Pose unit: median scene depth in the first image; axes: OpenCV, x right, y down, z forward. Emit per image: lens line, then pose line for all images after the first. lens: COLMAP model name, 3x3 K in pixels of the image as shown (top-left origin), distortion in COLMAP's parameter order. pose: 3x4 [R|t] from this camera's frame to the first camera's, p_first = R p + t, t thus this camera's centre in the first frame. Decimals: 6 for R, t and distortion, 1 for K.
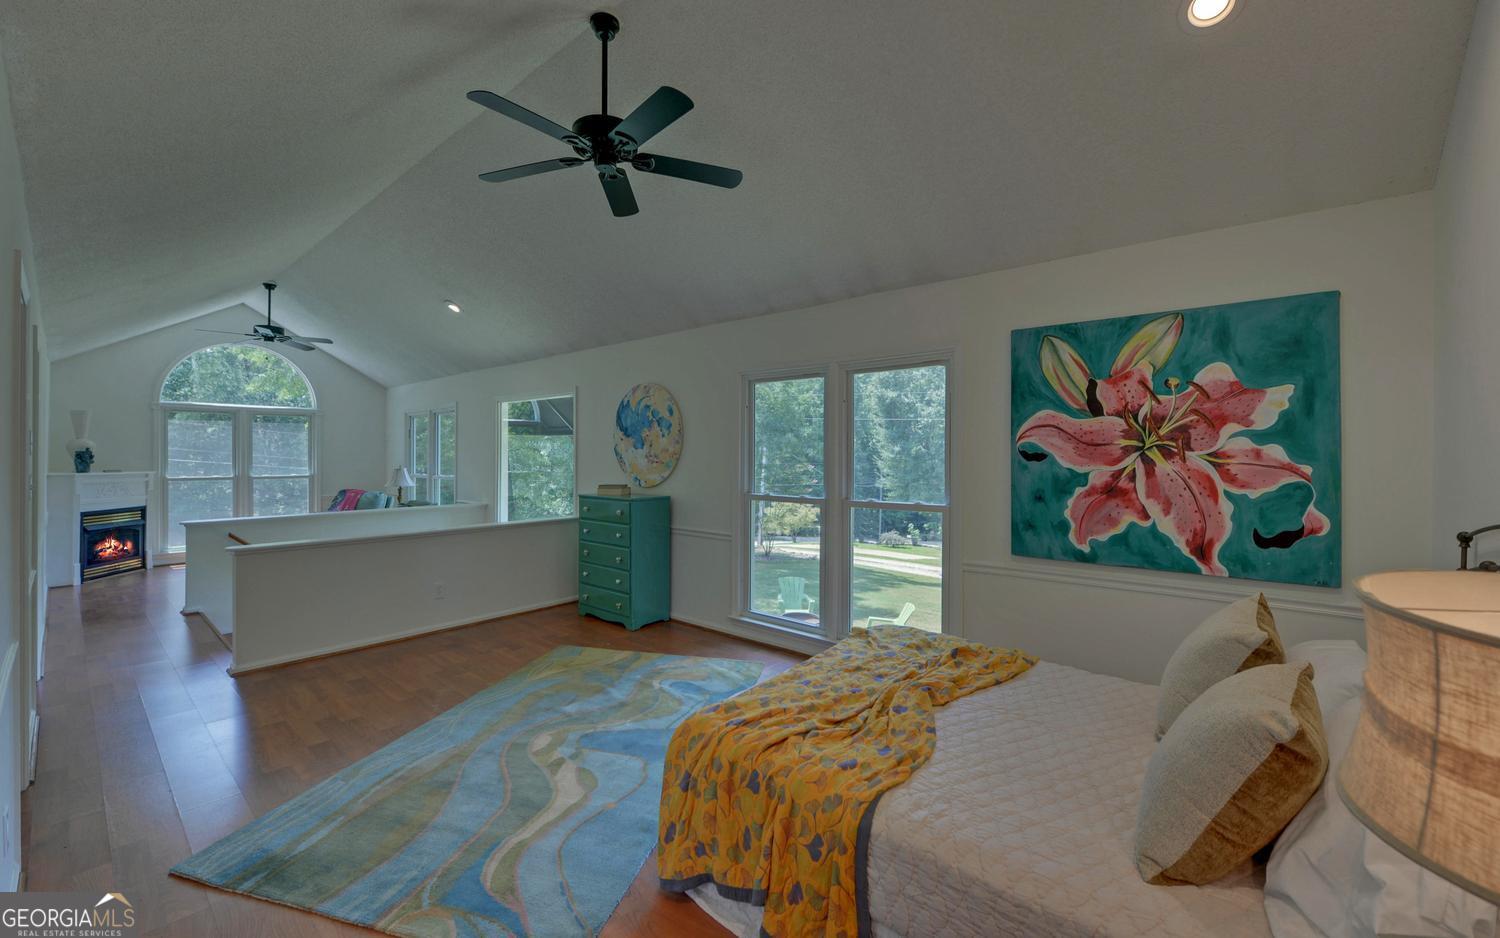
lens RADIAL K [[607.1, 0, 751.8], [0, 607.1, 450.4], [0, 0, 1]] dist [-0.014164, -0.000972]
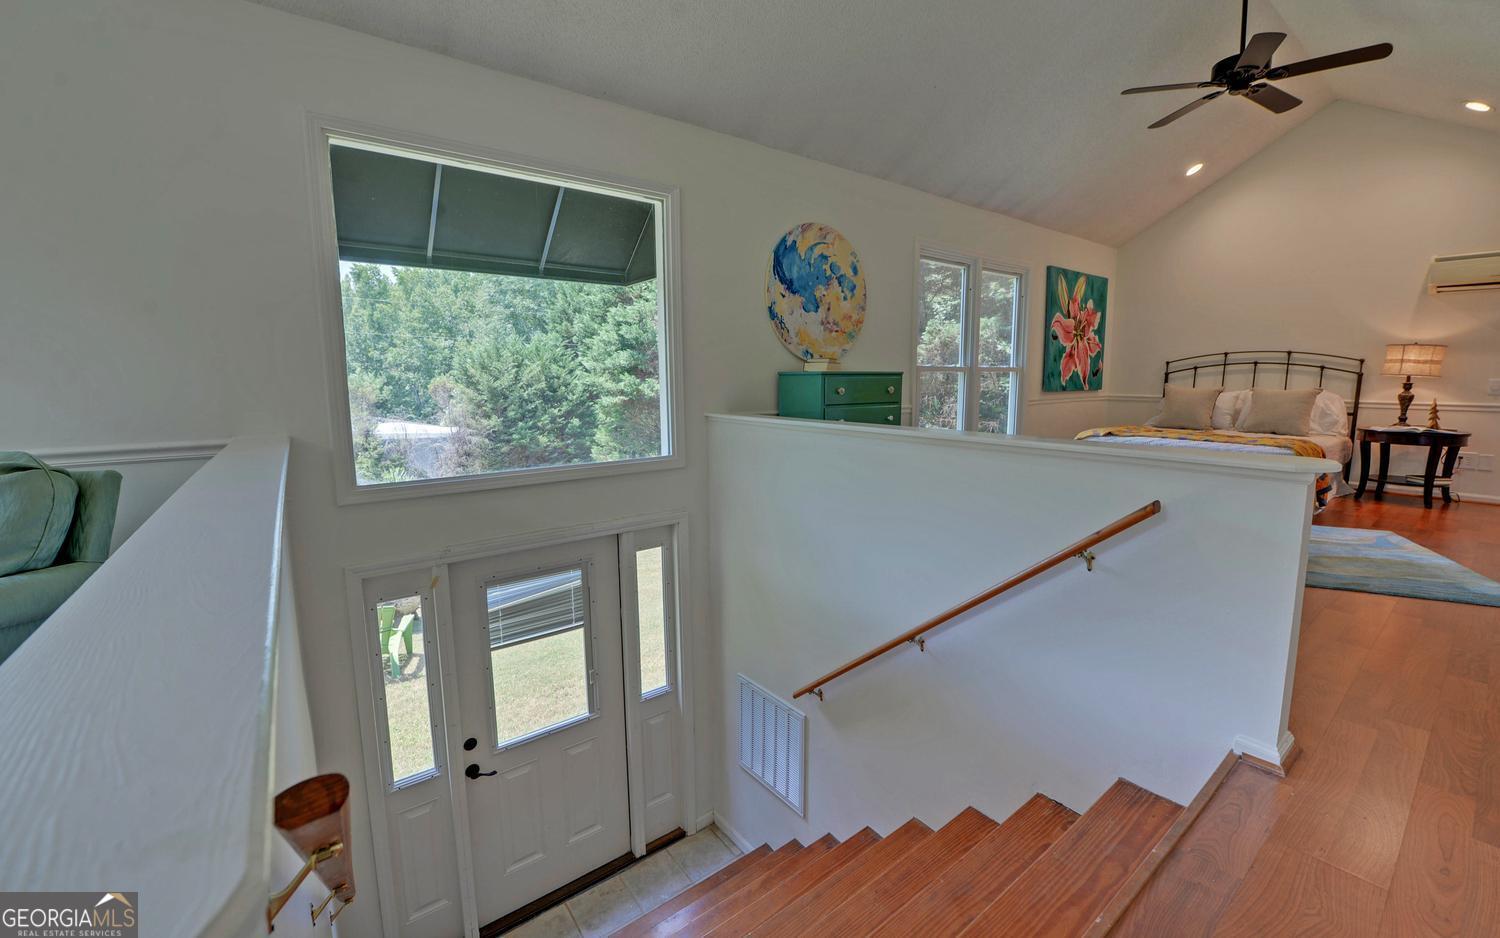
lens RADIAL K [[607.1, 0, 751.8], [0, 607.1, 450.4], [0, 0, 1]] dist [-0.014164, -0.000972]
pose [[0.202396, -0.119775, 0.971951, -1.670491], [0.003353, 0.992571, 0.121618, 0.133204], [-0.979298, -0.021356, 0.201295, 1.617192]]
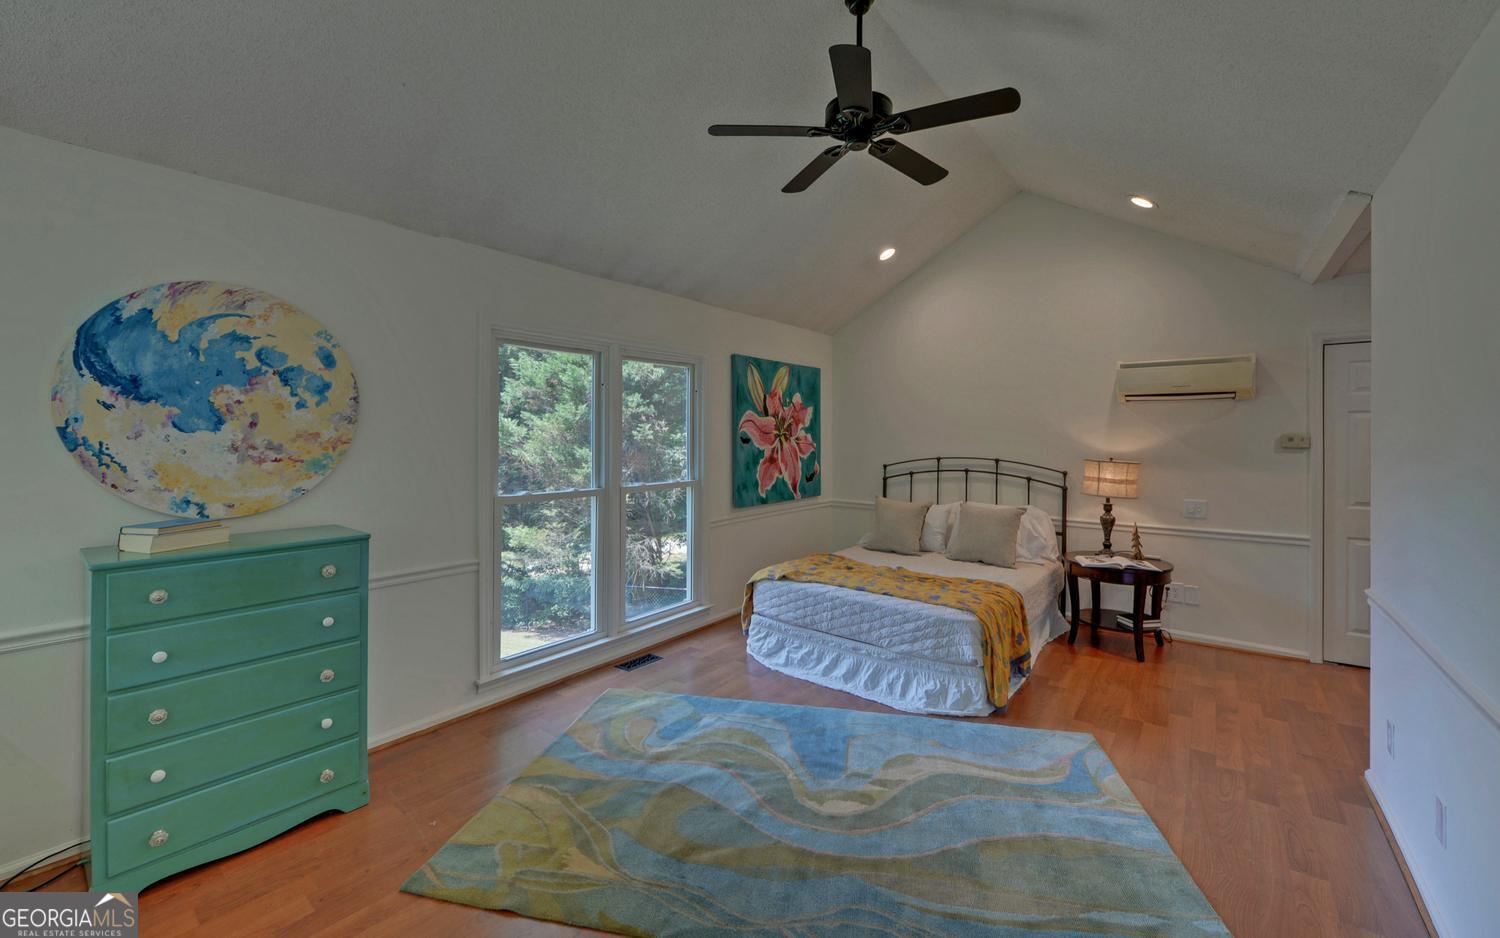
lens RADIAL K [[596.3, 0, 747.5], [0, 596.3, 428.5], [0, 0, 1]] dist [-0.013028, -0.000595]
pose [[-0.041727, 0.012337, 0.999053, -1.085292], [-0.003391, 0.999916, -0.012489, -0.001507], [-0.999123, -0.003909, -0.041682, 1.114555]]
